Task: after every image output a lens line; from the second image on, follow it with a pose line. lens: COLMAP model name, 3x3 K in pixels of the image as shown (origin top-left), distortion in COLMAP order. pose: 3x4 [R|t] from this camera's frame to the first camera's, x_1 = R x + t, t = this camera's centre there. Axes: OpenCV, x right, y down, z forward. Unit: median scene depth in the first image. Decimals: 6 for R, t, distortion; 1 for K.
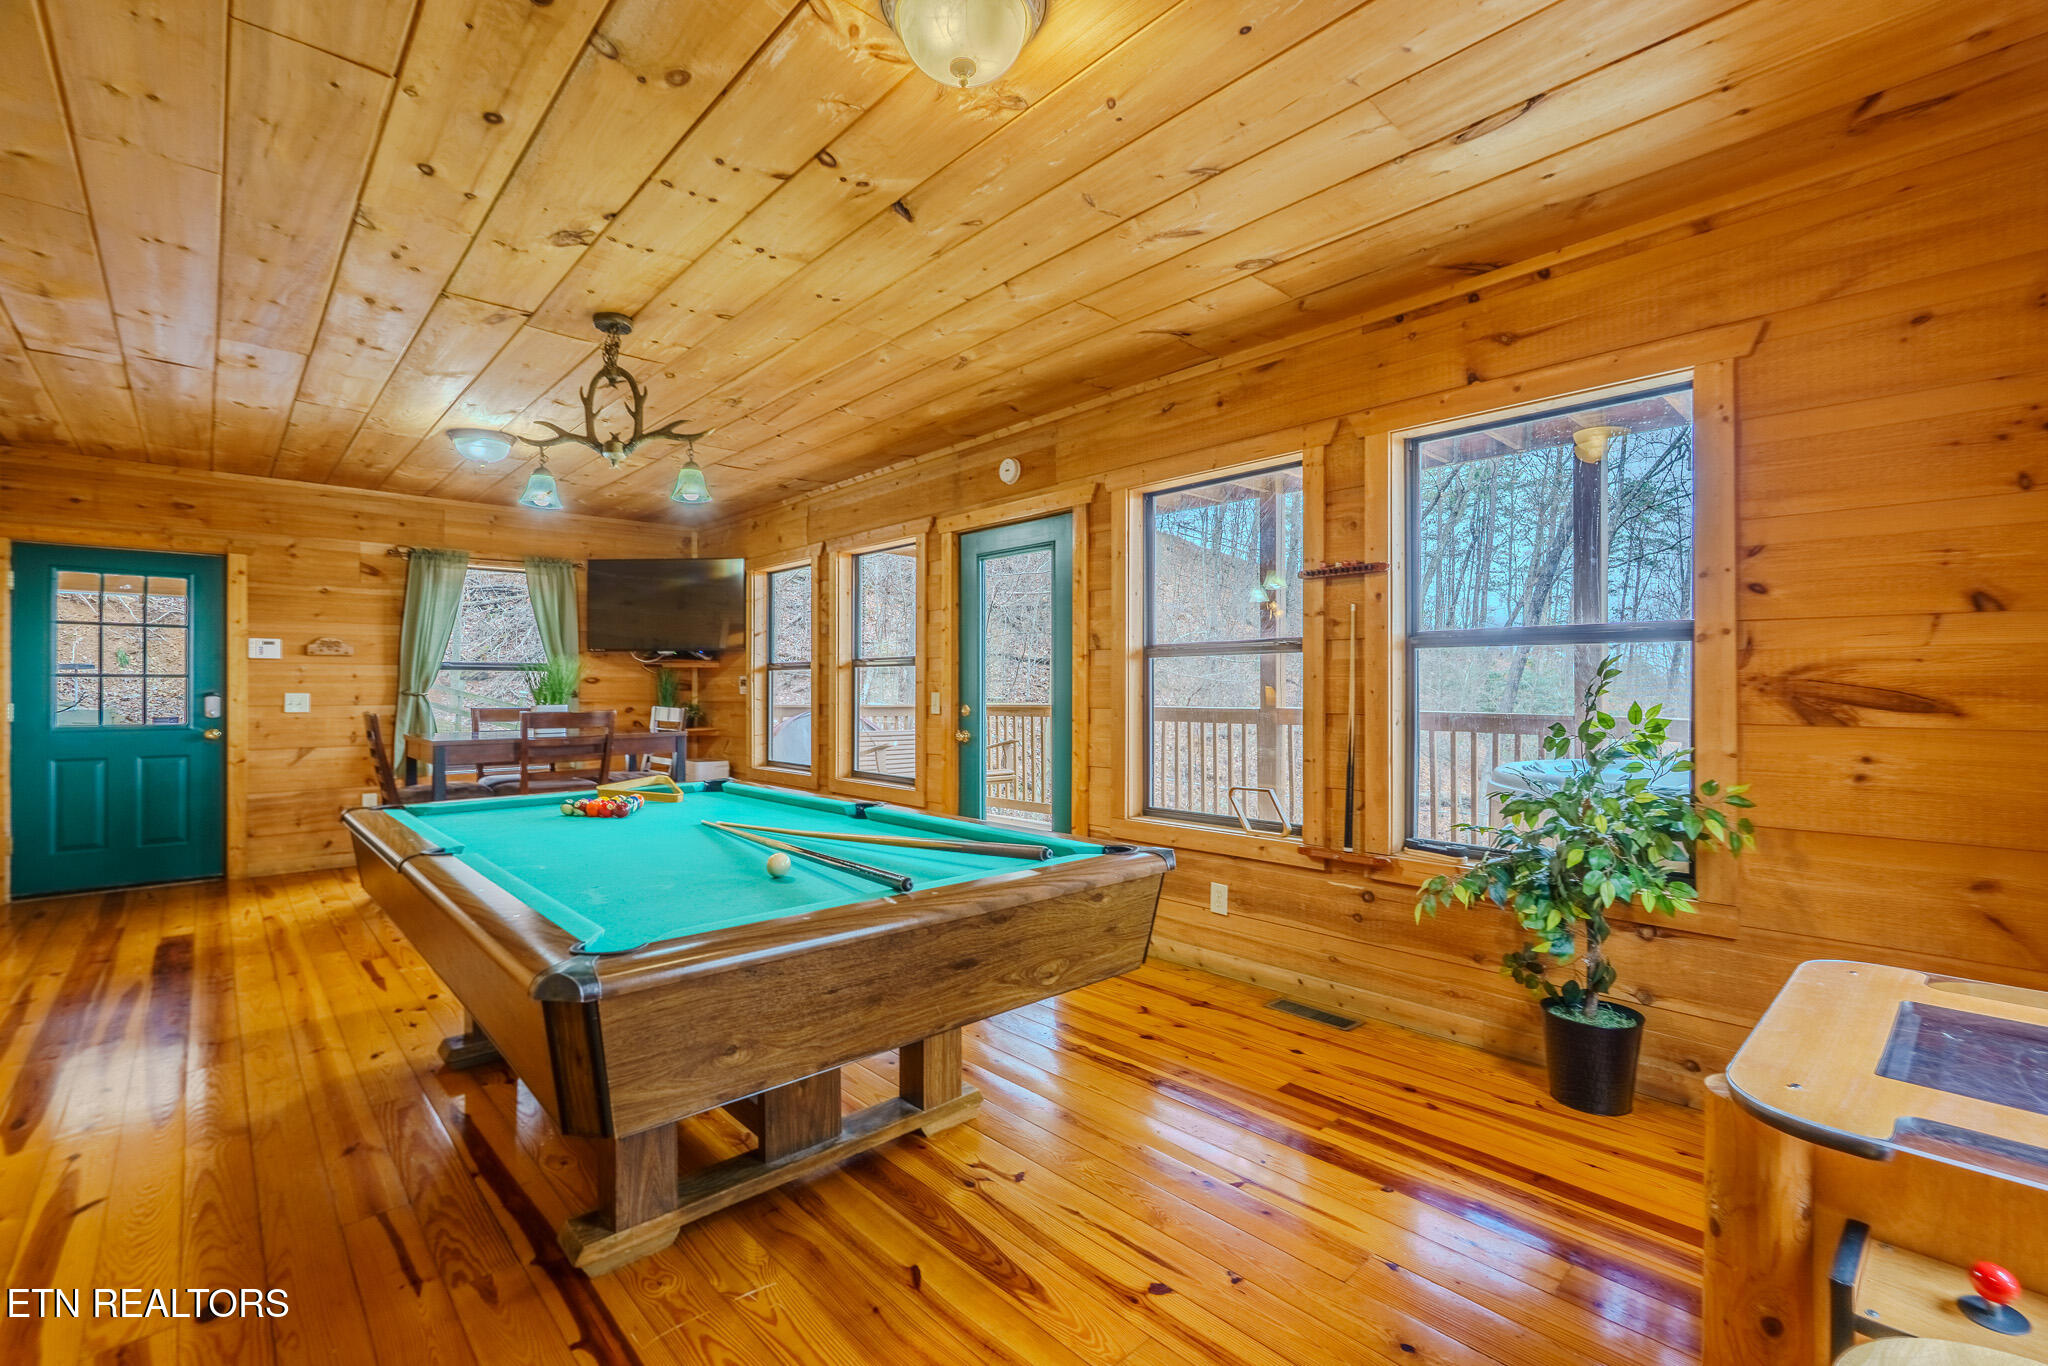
lens RADIAL K [[903.2, 0, 1029.2], [0, 903.2, 684.6], [0, 0, 1]] dist [-0.004286, 0.001056]
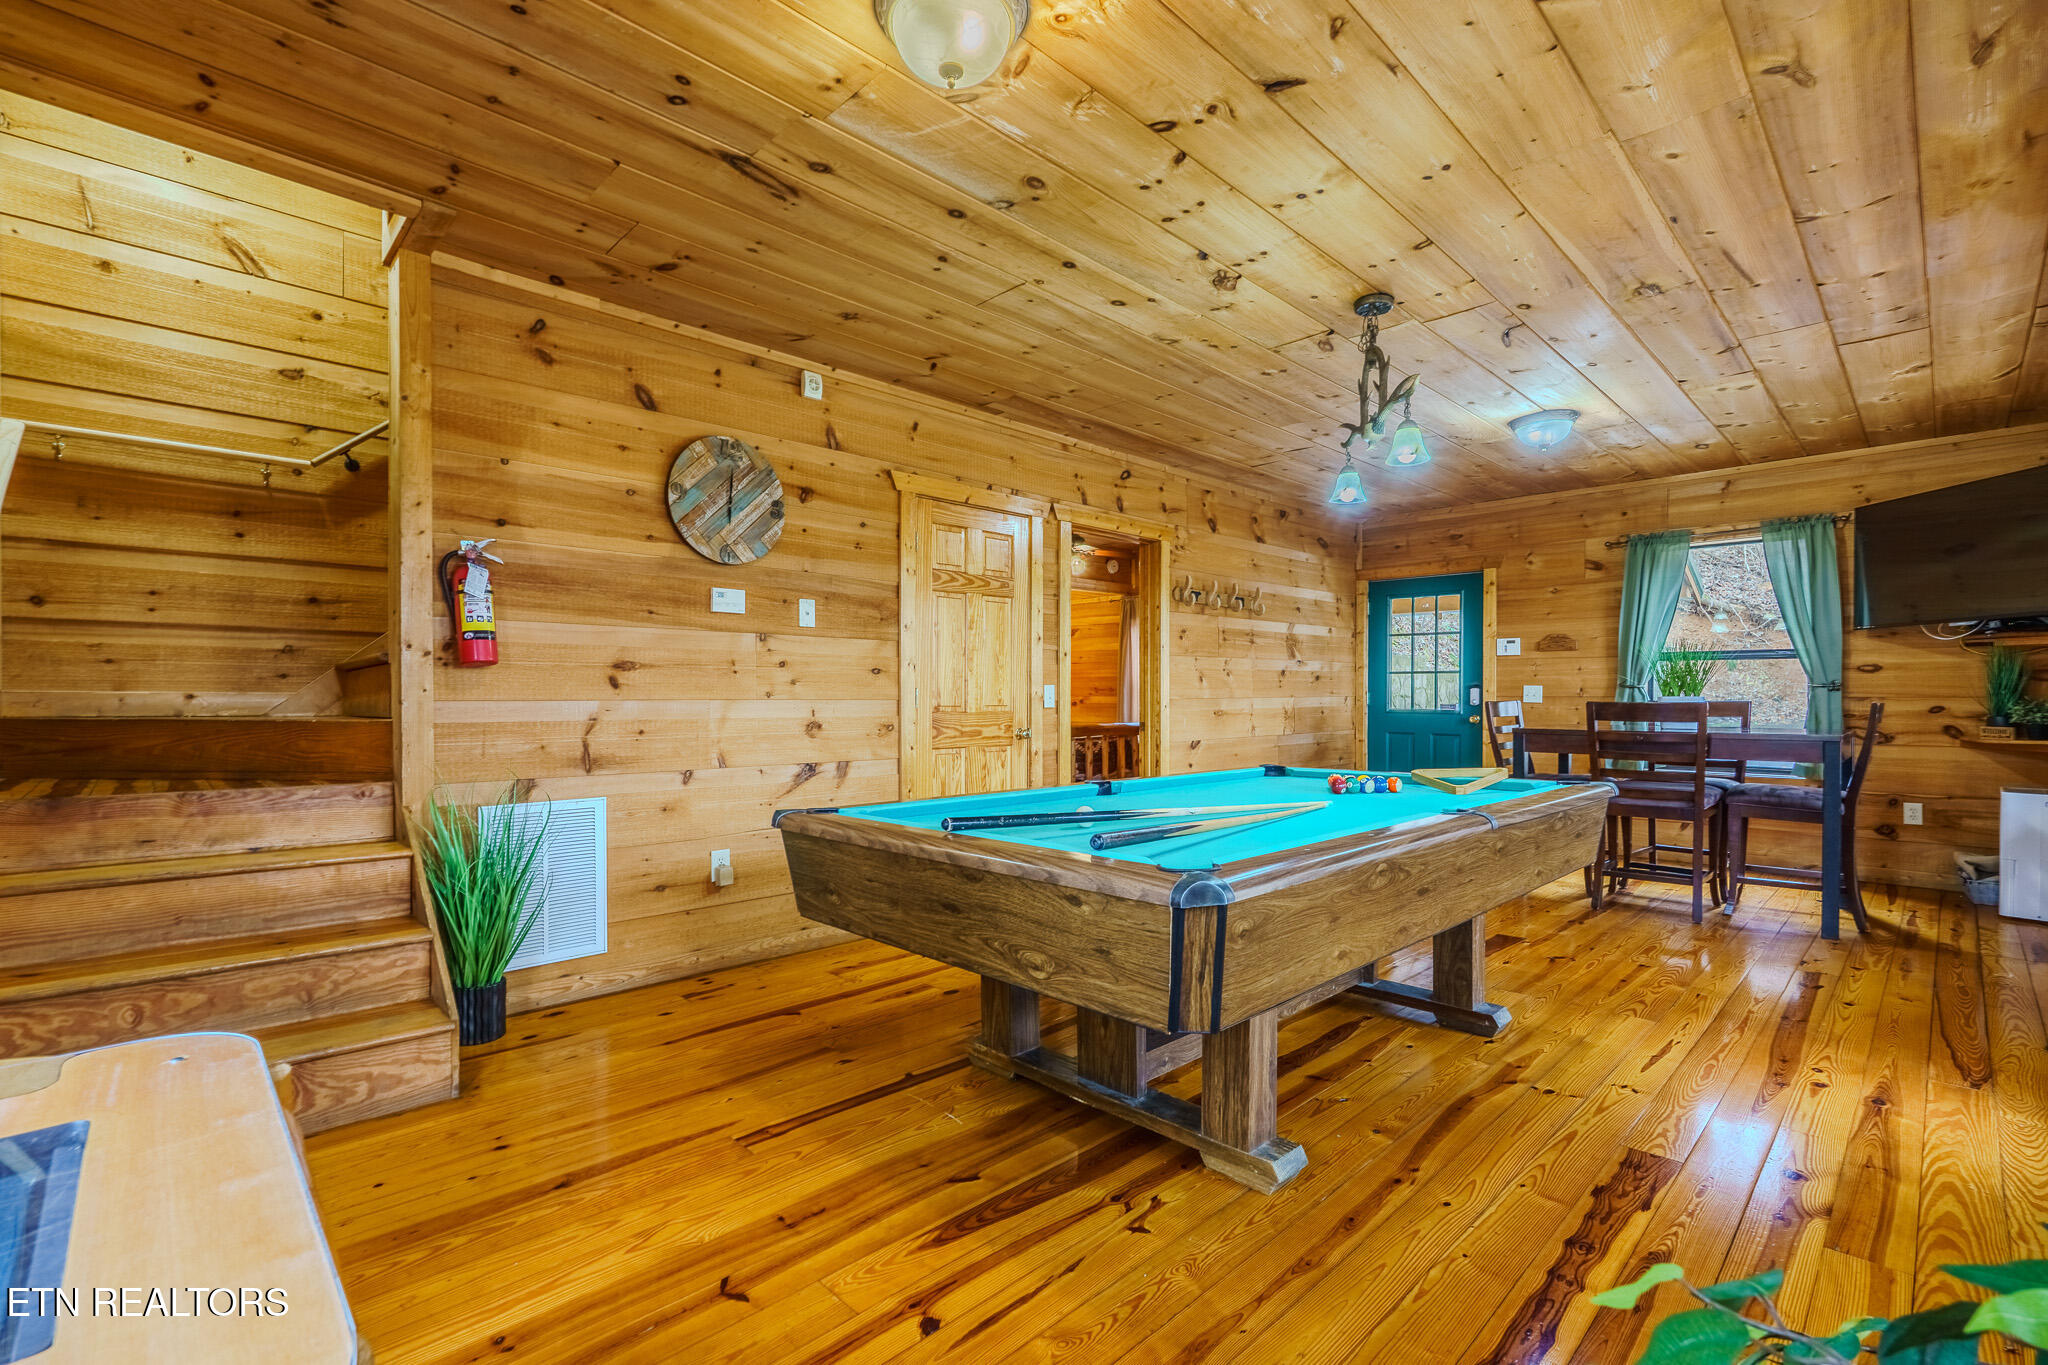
lens RADIAL K [[903.2, 0, 978.2], [0, 903.2, 696.6], [0, 0, 1]] dist [-0.004286, 0.001056]
pose [[0.008411, 0.005002, -0.999952, 0.321793], [0.001971, 0.999985, 0.005019, 0.017285], [0.999963, -0.002013, 0.008401, 0.328860]]
